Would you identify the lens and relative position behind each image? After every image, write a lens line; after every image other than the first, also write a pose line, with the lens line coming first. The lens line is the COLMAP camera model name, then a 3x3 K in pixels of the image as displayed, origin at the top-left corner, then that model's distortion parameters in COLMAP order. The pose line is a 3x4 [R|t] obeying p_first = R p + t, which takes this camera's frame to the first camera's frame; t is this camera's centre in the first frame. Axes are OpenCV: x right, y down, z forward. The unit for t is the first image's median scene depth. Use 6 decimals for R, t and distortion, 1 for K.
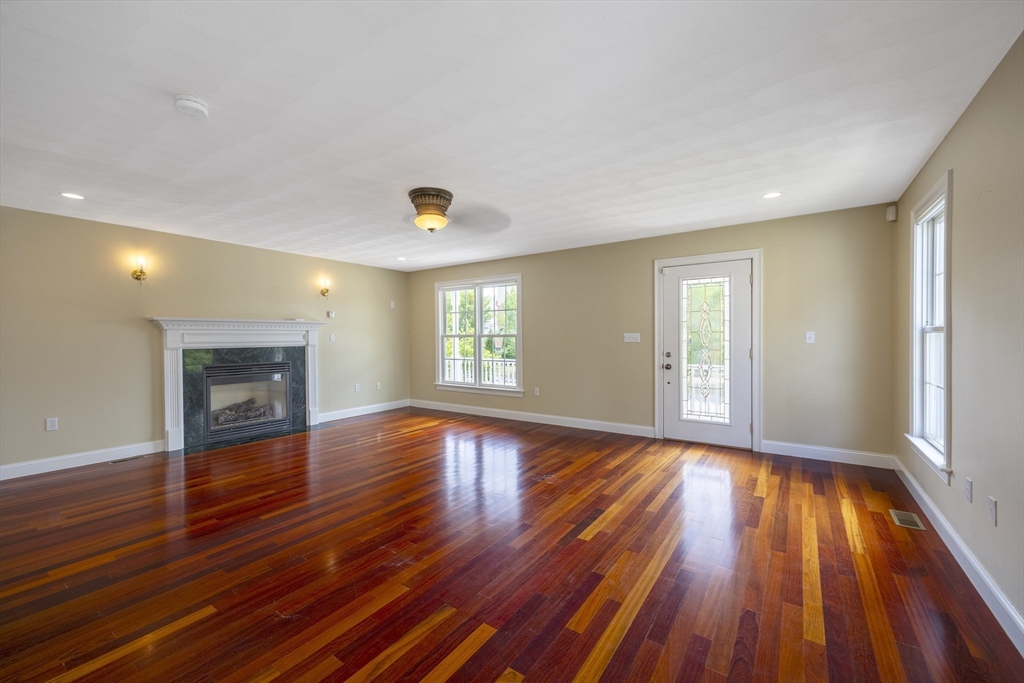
lens RADIAL K [[413.8, 0, 516.0], [0, 413.8, 343.3], [0, 0, 1]] dist [0.009260, -0.001213]
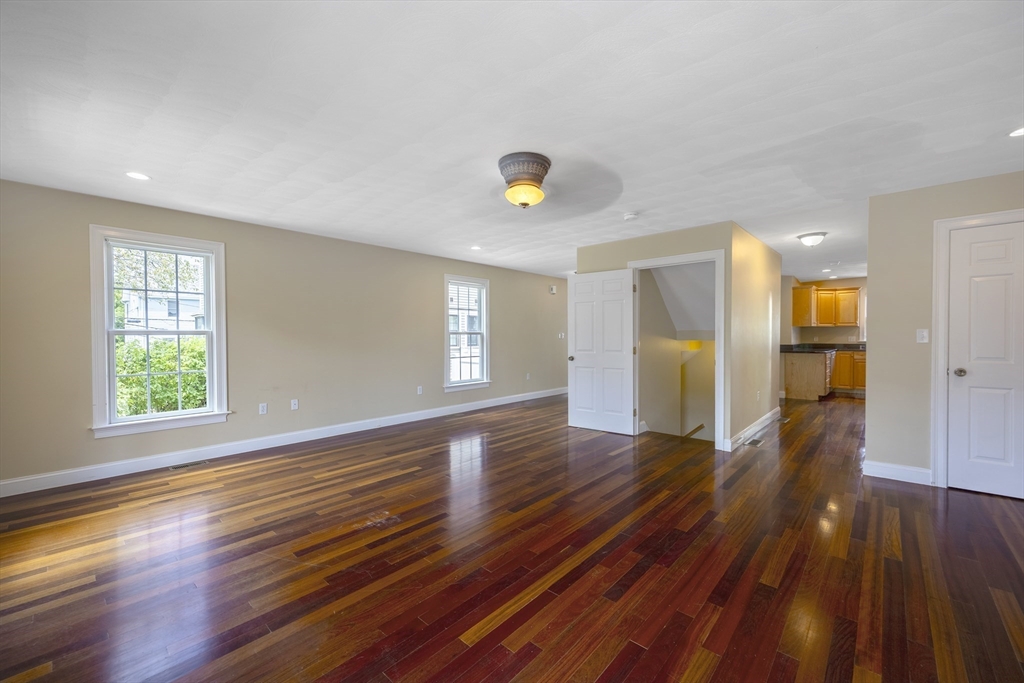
lens RADIAL K [[413.8, 0, 512.2], [0, 413.8, 340.9], [0, 0, 1]] dist [0.009260, -0.001213]
pose [[-0.990423, 0.007242, 0.137879, -0.211617], [0.012525, 0.999219, 0.037486, -0.024846], [-0.137500, 0.038854, -0.989739, 1.325678]]
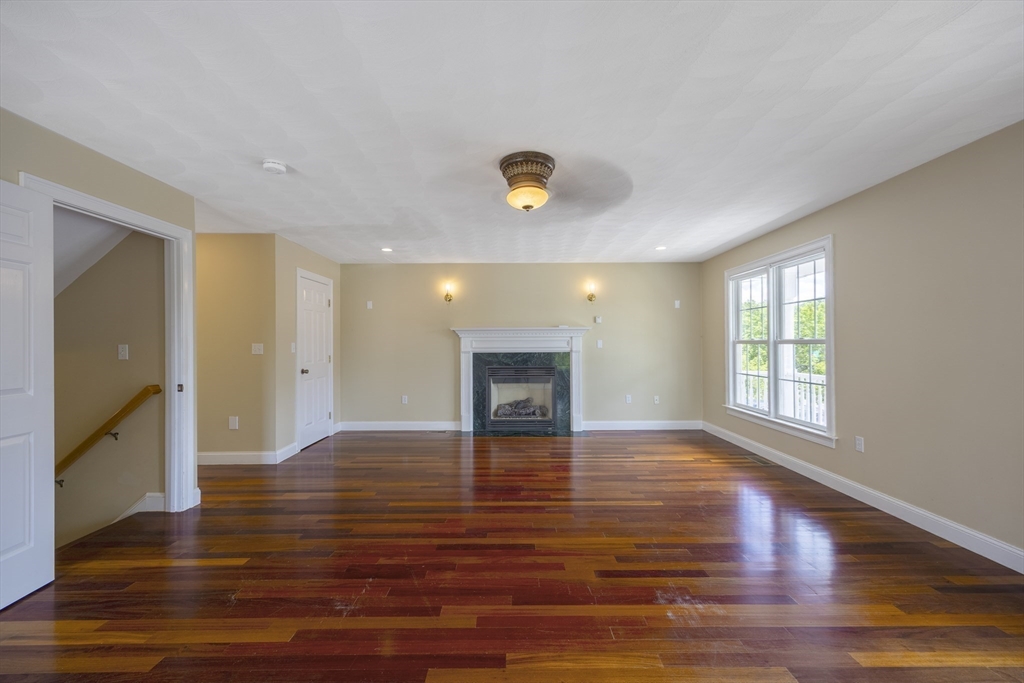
lens RADIAL K [[413.8, 0, 515.6], [0, 413.8, 345.2], [0, 0, 1]] dist [0.009260, -0.001213]
pose [[0.565477, 0.007102, -0.824733, 0.309701], [-0.013723, 0.999906, -0.000799, -0.009474], [0.824650, 0.011770, 0.565521, 0.391040]]
